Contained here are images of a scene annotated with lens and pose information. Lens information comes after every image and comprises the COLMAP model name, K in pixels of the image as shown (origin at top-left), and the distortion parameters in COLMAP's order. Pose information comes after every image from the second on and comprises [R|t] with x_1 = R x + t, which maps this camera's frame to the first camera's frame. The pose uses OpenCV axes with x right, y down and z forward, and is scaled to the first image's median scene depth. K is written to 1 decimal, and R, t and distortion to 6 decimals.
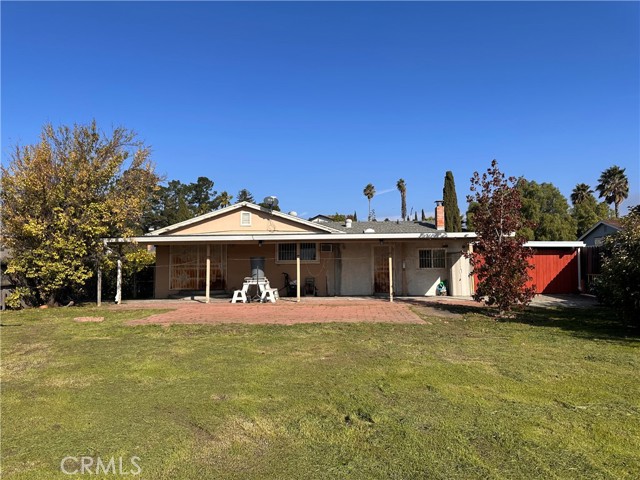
lens RADIAL K [[450.3, 0, 320.0], [0, 450.3, 240.9], [0, 0, 1]] dist [0.052329, -0.000141]
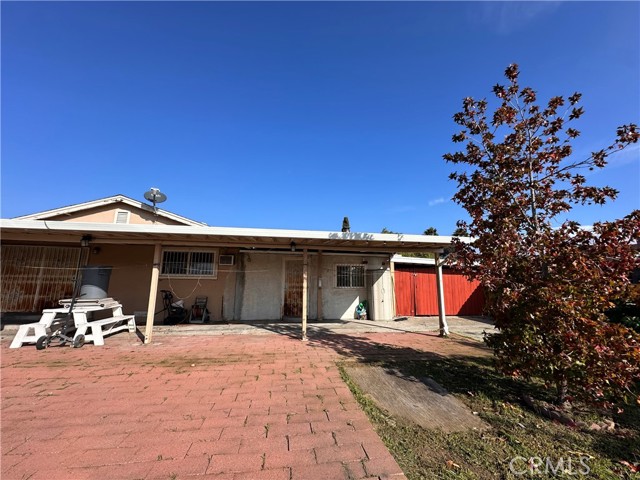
lens RADIAL K [[255.6, 0, 319.0], [0, 255.6, 239.5], [0, 0, 1]] dist [-0.008821, -0.000471]
pose [[0.976477, 0.052870, 0.209039, 0.079443], [-0.028741, 0.992736, -0.116827, 0.028422], [-0.213697, 0.108071, 0.970904, 0.521838]]
